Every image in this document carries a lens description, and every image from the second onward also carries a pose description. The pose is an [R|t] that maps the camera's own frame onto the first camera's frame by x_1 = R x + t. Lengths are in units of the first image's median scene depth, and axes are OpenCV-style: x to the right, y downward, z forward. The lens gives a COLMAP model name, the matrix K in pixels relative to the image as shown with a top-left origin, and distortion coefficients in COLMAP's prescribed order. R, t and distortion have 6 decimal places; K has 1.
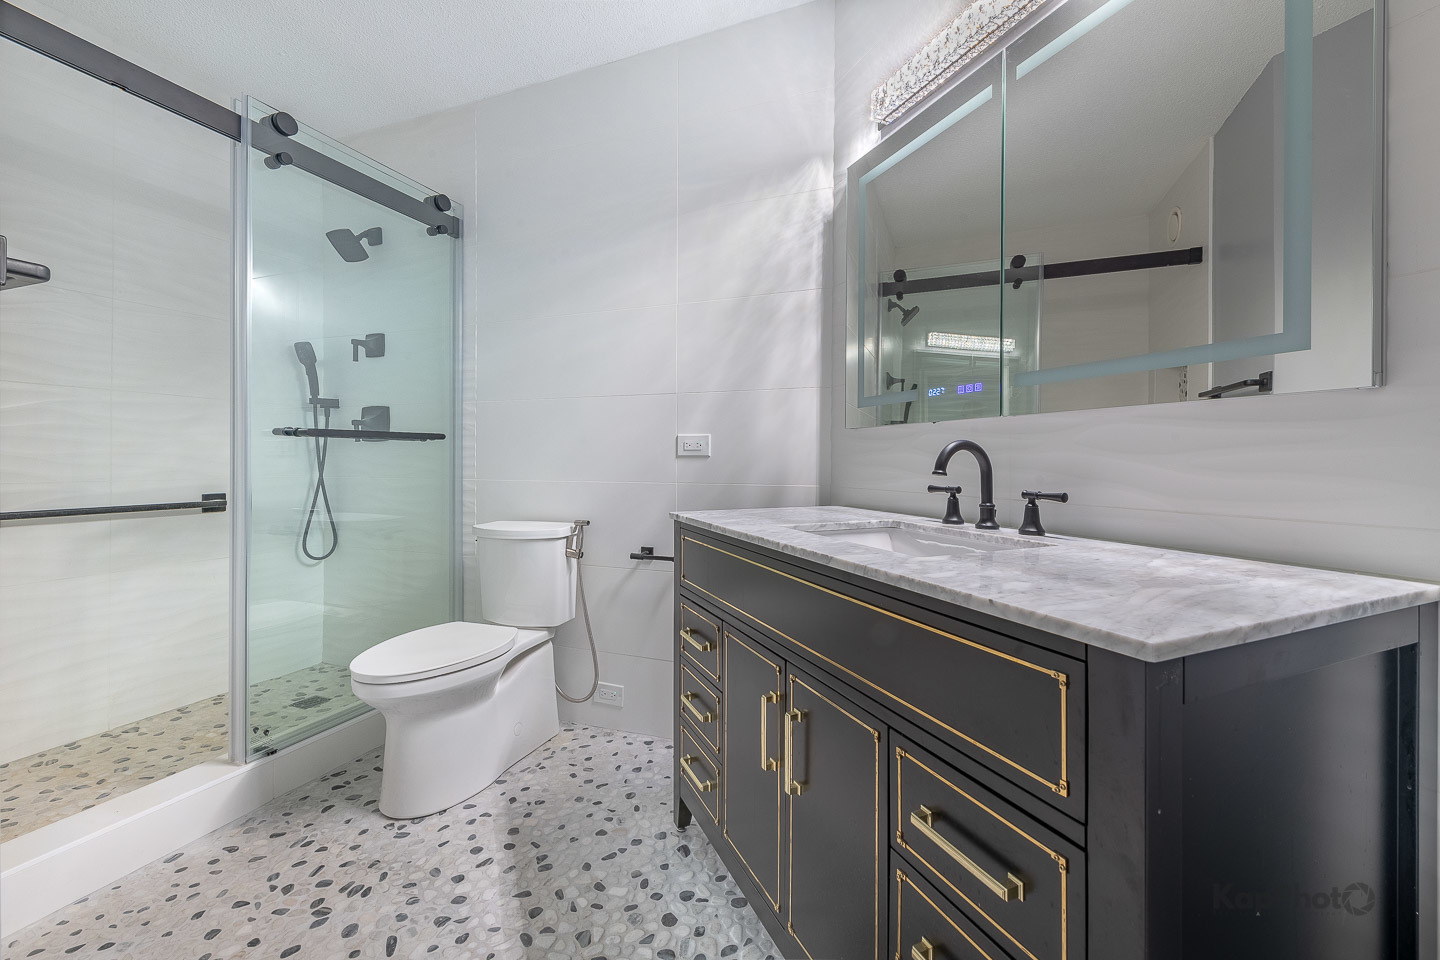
lens RADIAL K [[585.6, 0, 716.9], [0, 585.6, 461.3], [0, 0, 1]] dist [0.017142, -0.008533]
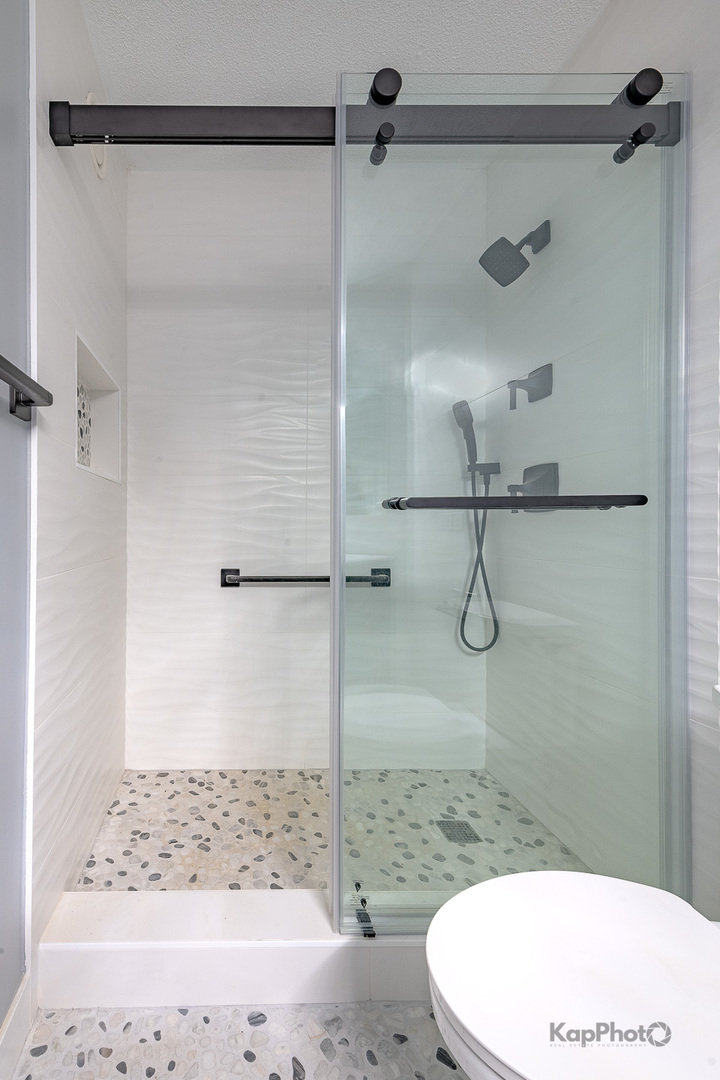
lens RADIAL K [[430.8, 0, 285.0], [0, 430.8, 526.6], [0, 0, 1]] dist [0.006312, -0.000207]
pose [[0.402597, -0.001249, -0.915377, -0.217970], [0.000645, 0.999999, -0.001081, -0.015388], [0.915377, -0.000155, 0.402597, 0.503065]]
